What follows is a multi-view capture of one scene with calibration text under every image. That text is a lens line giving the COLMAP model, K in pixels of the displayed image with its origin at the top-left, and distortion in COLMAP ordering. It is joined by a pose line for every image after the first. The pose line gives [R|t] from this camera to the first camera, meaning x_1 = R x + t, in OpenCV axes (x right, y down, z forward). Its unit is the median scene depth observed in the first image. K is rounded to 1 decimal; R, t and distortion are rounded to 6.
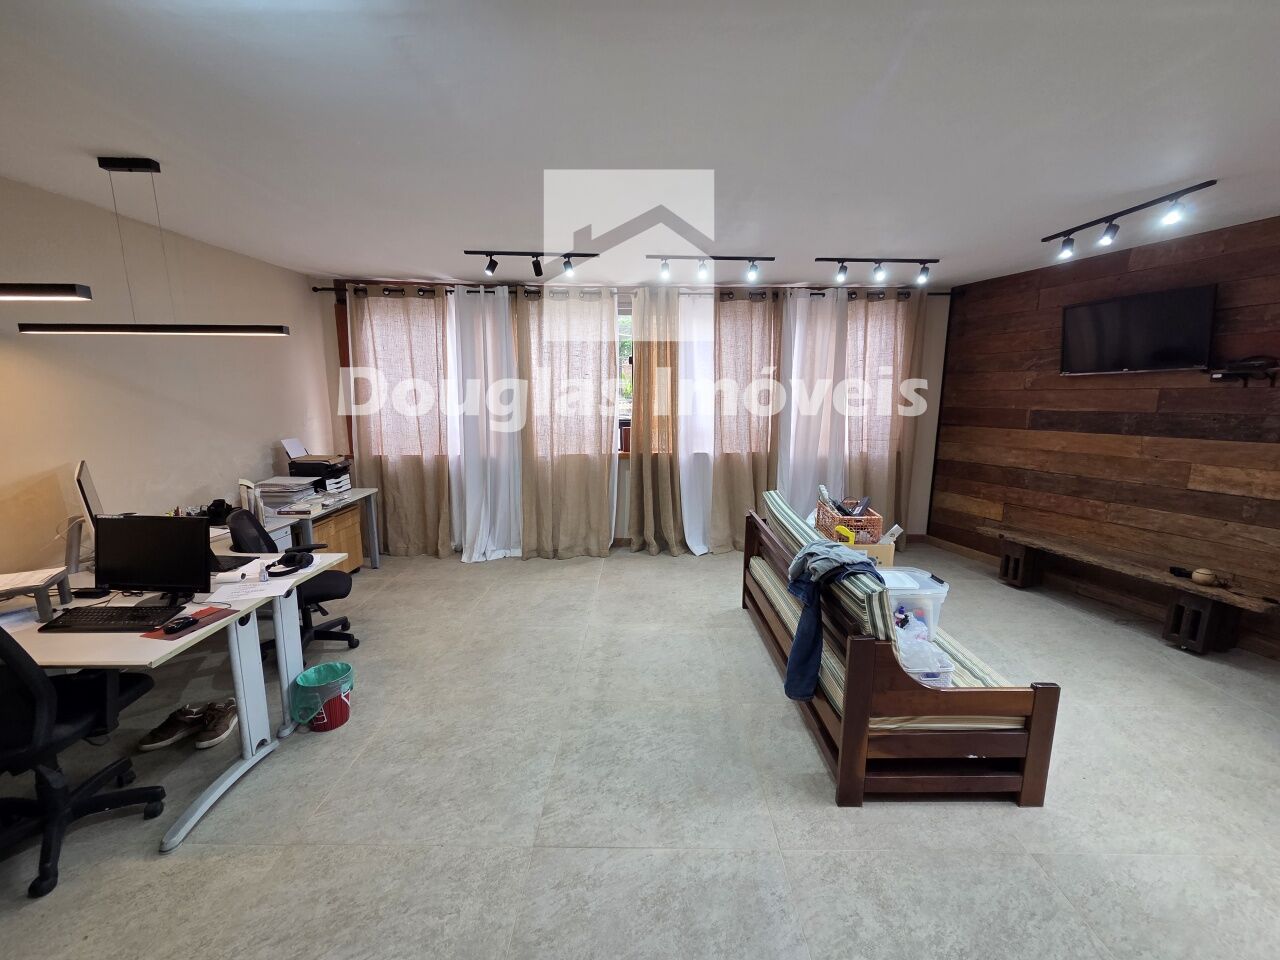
lens RADIAL K [[520.4, 0, 646.2], [0, 520.4, 489.5], [0, 0, 1]] dist [0.004326, 0.000024]
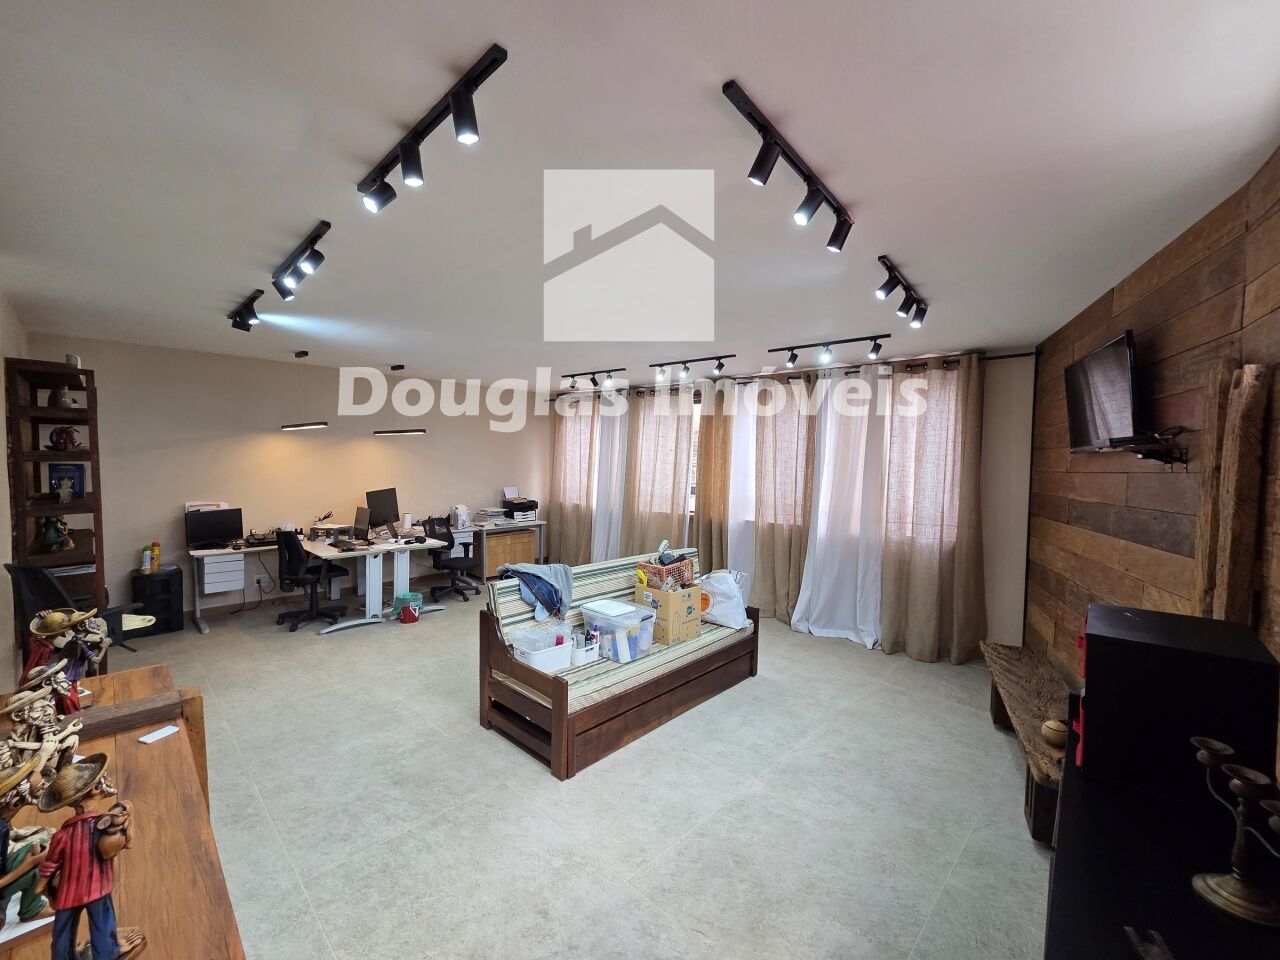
lens RADIAL K [[520.4, 0, 640.0], [0, 520.4, 478.6], [0, 0, 1]] dist [0.004326, 0.000024]
pose [[0.722124, 0.035182, -0.690869, 0.840506], [-0.147819, 0.983486, -0.104424, -0.008375], [0.675786, 0.177530, 0.715399, 0.043541]]
